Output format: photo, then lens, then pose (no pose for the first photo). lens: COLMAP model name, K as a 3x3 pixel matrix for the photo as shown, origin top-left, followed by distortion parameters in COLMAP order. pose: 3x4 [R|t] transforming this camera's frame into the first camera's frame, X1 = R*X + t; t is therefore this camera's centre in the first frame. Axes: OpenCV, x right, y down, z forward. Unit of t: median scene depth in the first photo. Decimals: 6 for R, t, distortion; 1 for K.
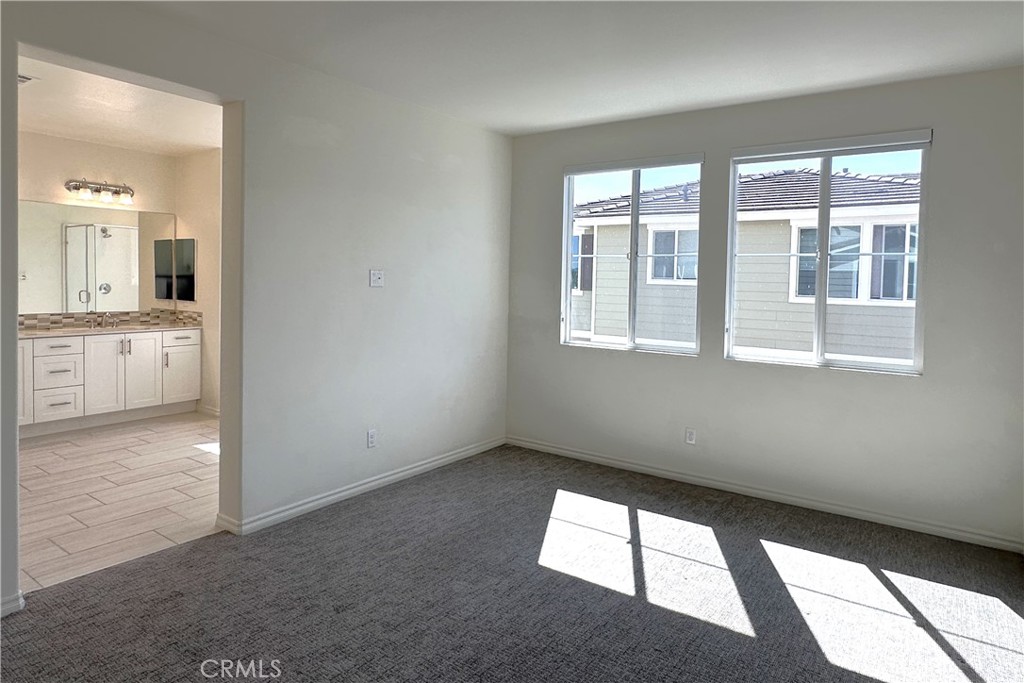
lens RADIAL K [[621.8, 0, 506.0], [0, 621.8, 300.8], [0, 0, 1]] dist [-0.001326, 0.000394]
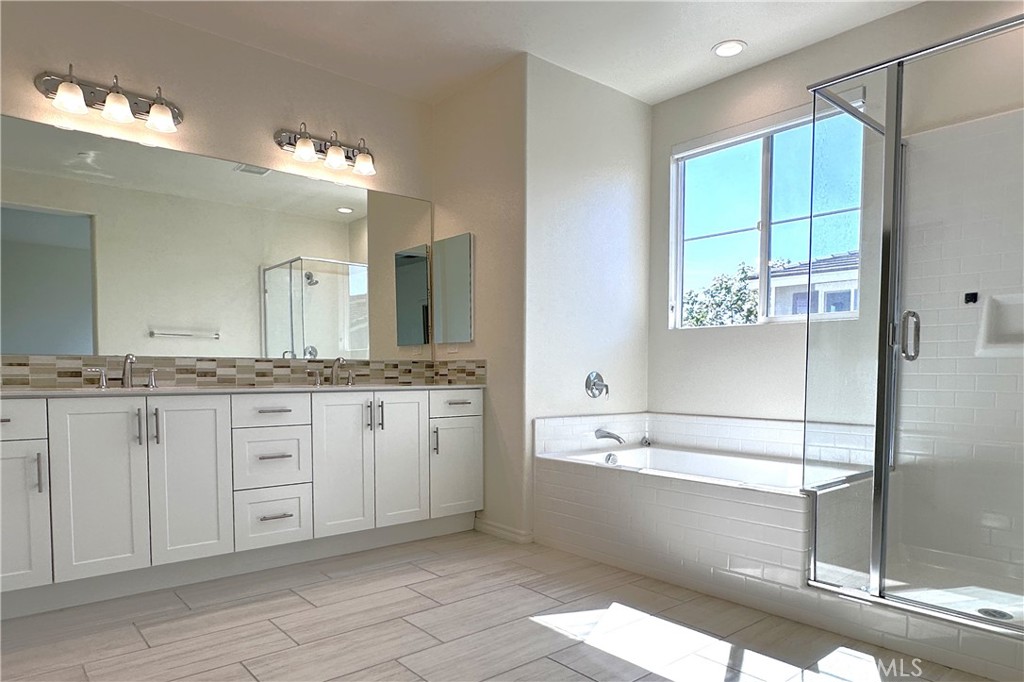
lens RADIAL K [[648.6, 0, 510.9], [0, 648.6, 407.3], [0, 0, 1]] dist [-0.004818, -0.000854]
pose [[0.971773, -0.006432, -0.235828, -0.328977], [0.009735, 0.999870, 0.012842, 0.055795], [0.235715, -0.014775, 0.971710, 0.428686]]
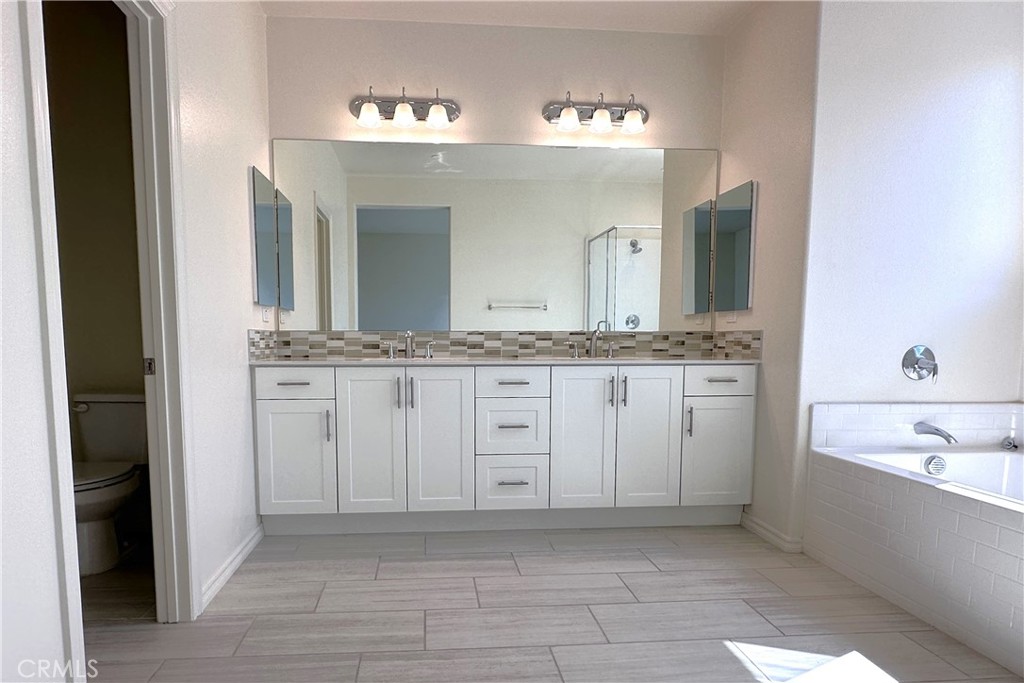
lens RADIAL K [[648.6, 0, 474.9], [0, 648.6, 409.6], [0, 0, 1]] dist [-0.004818, -0.000854]
pose [[0.651988, 0.063769, -0.755543, -0.250824], [-0.014910, 0.997343, 0.071311, 0.048184], [0.758083, -0.035228, 0.651206, 0.502750]]
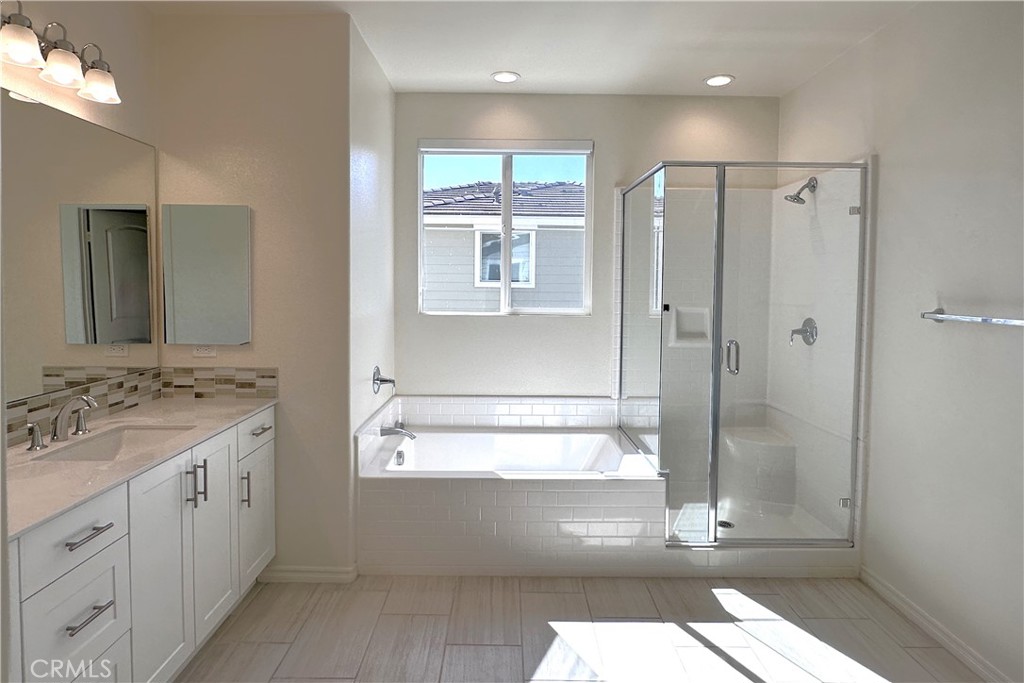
lens RADIAL K [[584.6, 0, 501.1], [0, 584.6, 306.6], [0, 0, 1]] dist [-0.001901, -0.000359]
pose [[0.804376, -0.038017, 0.592902, -0.616470], [0.029663, 0.999276, 0.023830, -0.032079], [-0.593379, -0.001581, 0.804922, 0.561607]]
